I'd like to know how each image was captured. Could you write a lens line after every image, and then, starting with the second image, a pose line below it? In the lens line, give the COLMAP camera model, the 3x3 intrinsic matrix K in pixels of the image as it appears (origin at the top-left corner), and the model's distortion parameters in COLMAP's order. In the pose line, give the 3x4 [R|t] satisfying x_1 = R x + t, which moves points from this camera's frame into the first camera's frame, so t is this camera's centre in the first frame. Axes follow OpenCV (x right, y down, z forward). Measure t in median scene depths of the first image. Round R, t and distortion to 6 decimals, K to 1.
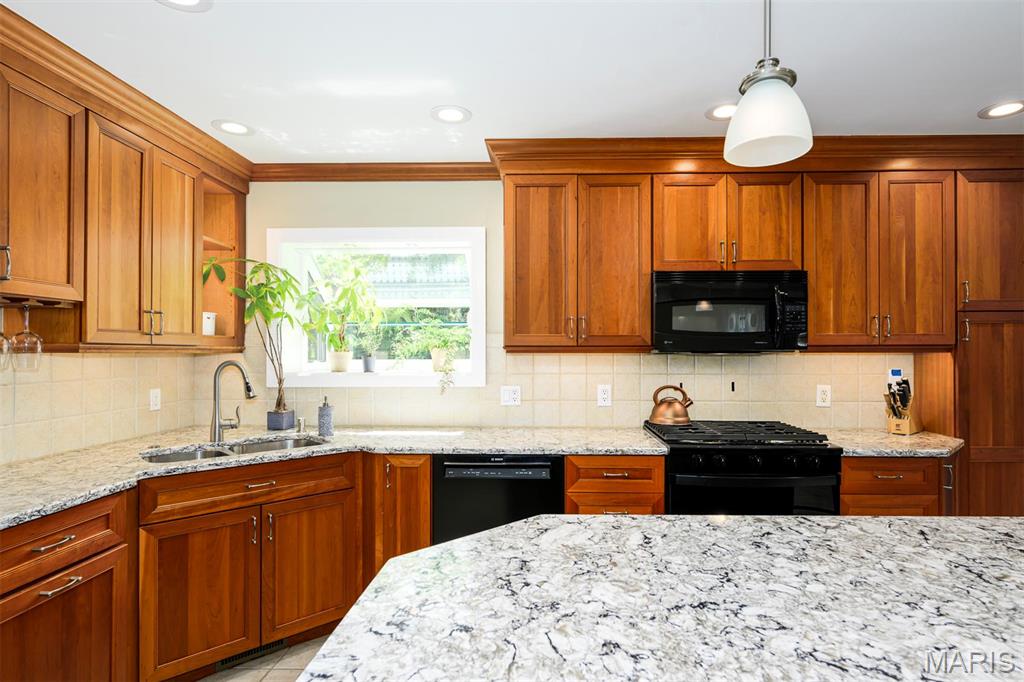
lens RADIAL K [[536.8, 0, 535.5], [0, 536.8, 351.2], [0, 0, 1]] dist [-0.002147, -0.000602]
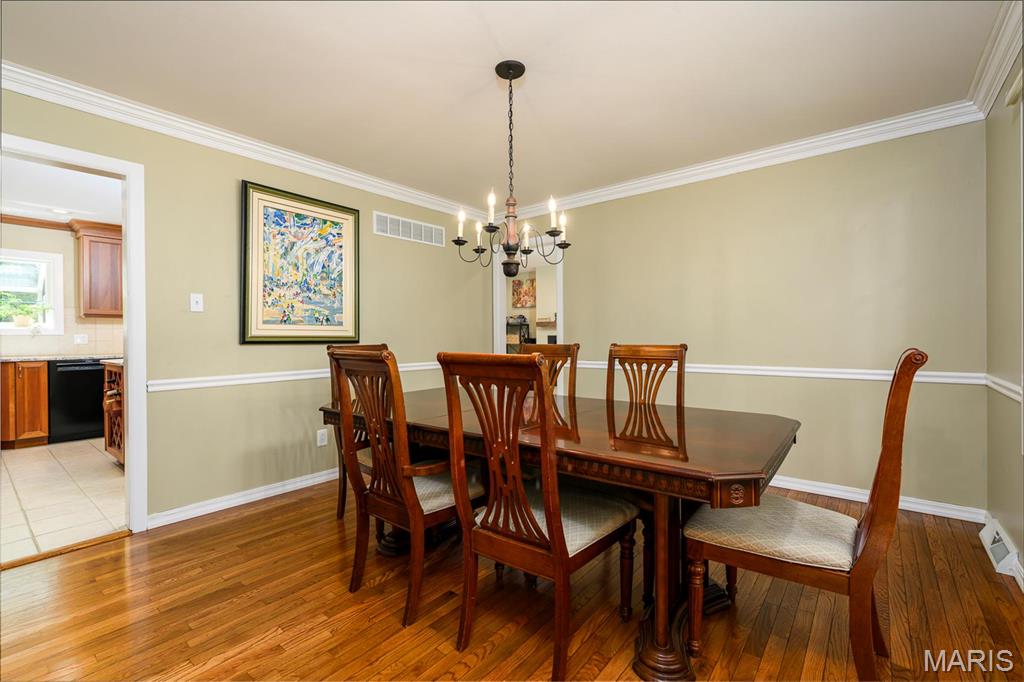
lens RADIAL K [[456.7, 0, 531.0], [0, 456.7, 337.4], [0, 0, 1]] dist [-0.001412, -0.000450]
pose [[0.604151, -0.008896, 0.796820, -0.438168], [0.001655, 0.999950, 0.009909, 0.069924], [-0.796868, -0.004668, 0.604135, -1.563579]]
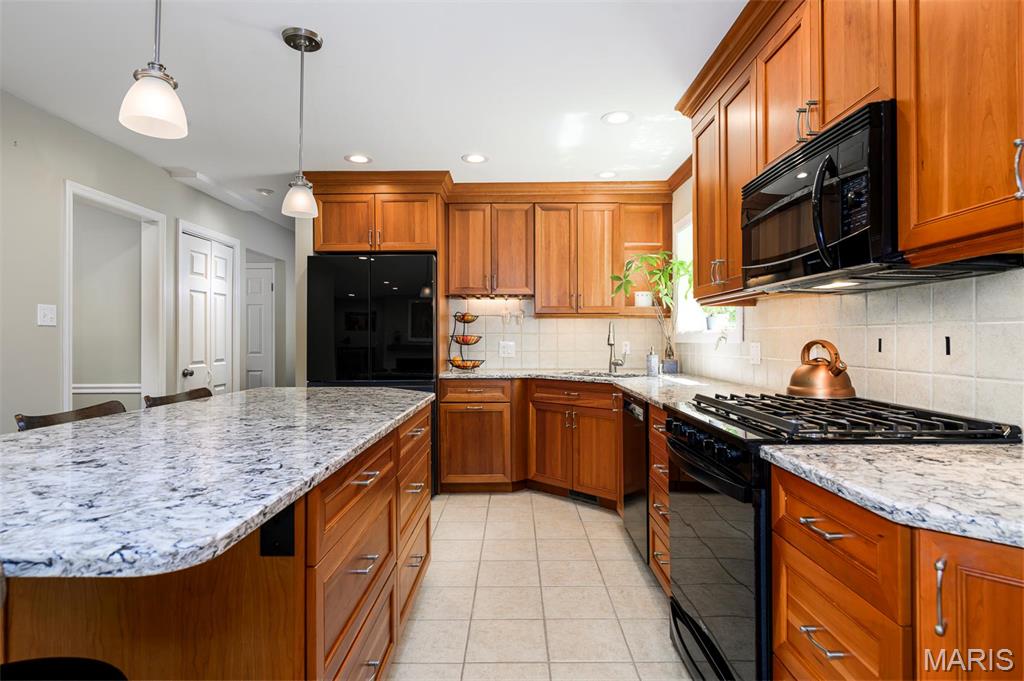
lens RADIAL K [[538.2, 0, 512.0], [0, 538.2, 340.5], [0, 0, 1]] dist [-0.003767, -0.000092]
pose [[0.022158, 0.003763, -0.999747, 0.955234], [0.005606, 0.999977, 0.003888, 0.062503], [0.999739, -0.005690, 0.022137, 0.634042]]
